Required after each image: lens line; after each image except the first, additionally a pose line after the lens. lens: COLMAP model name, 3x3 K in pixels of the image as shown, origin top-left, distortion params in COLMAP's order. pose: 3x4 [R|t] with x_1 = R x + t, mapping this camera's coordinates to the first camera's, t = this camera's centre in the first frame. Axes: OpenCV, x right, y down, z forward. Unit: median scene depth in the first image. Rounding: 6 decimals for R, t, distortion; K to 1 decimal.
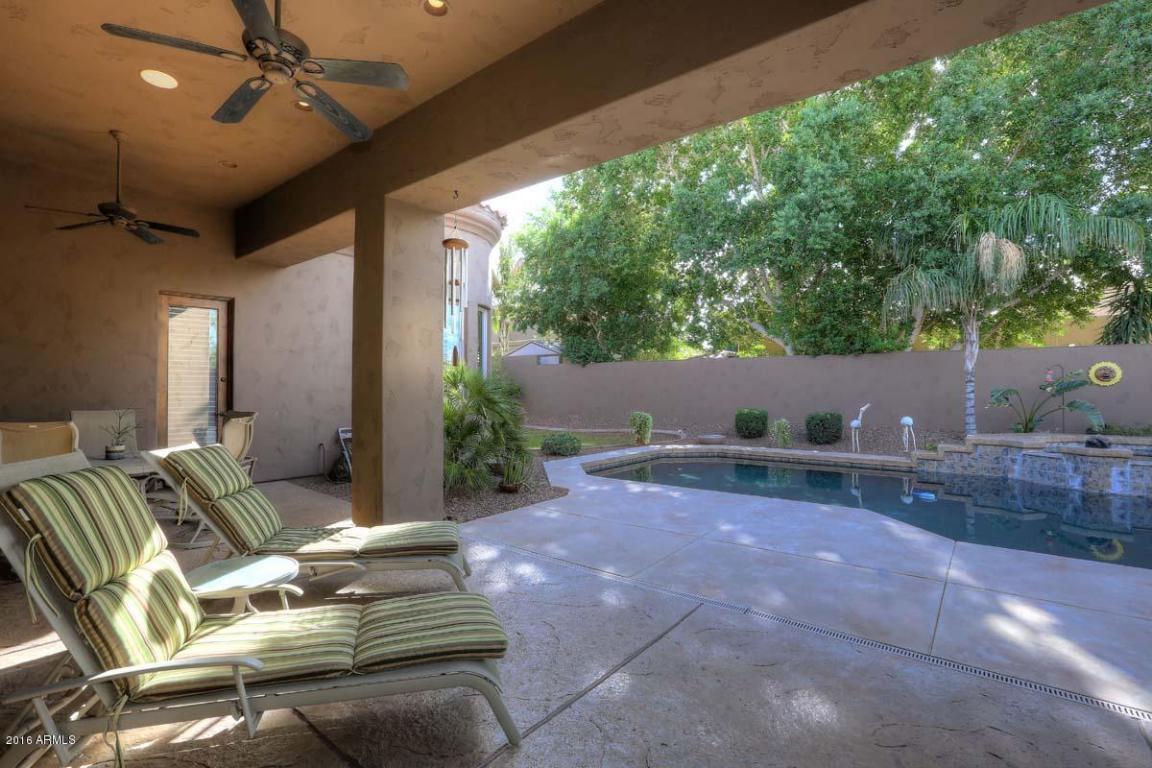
lens RADIAL K [[552.5, 0, 583.3], [0, 552.5, 382.1], [0, 0, 1]] dist [-0.004277, -0.000140]
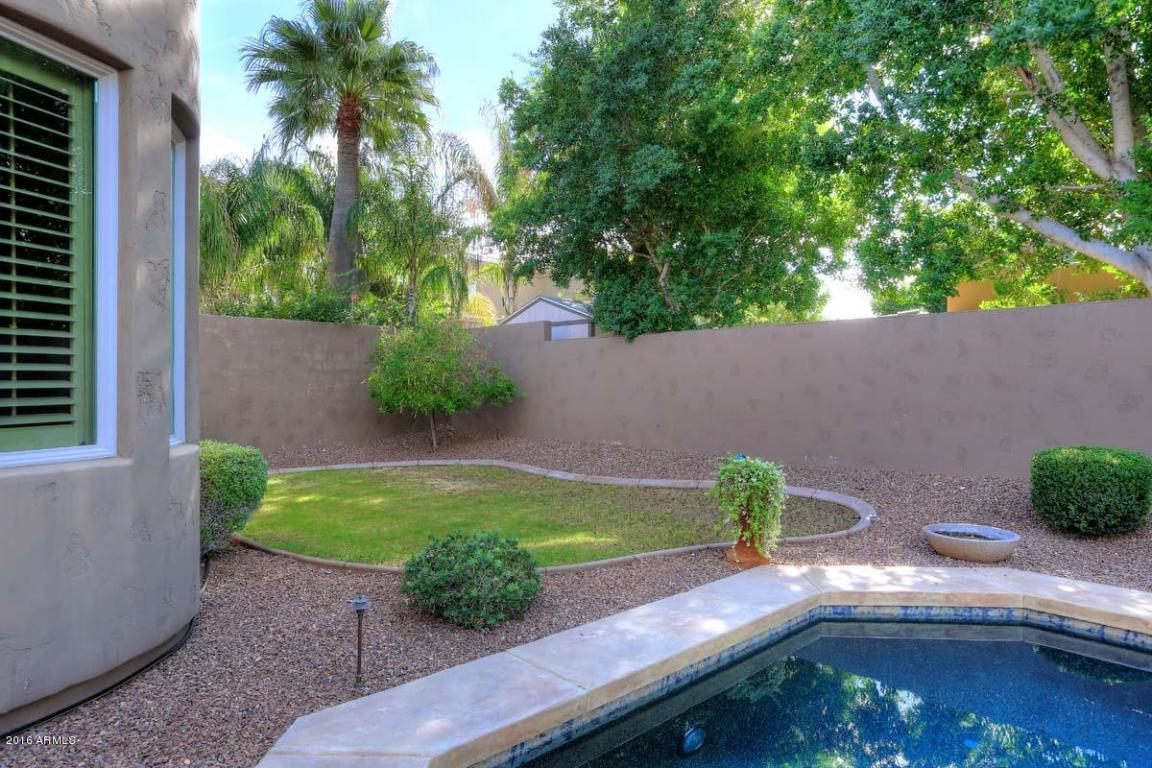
lens RADIAL K [[728.5, 0, 575.3], [0, 728.5, 387.6], [0, 0, 1]] dist [-0.000598, 0.000078]
pose [[0.990929, 0.000663, -0.134385, 0.038604], [0.000942, 0.999929, 0.011876, 0.004886], [0.134383, -0.011894, 0.990858, 0.363877]]
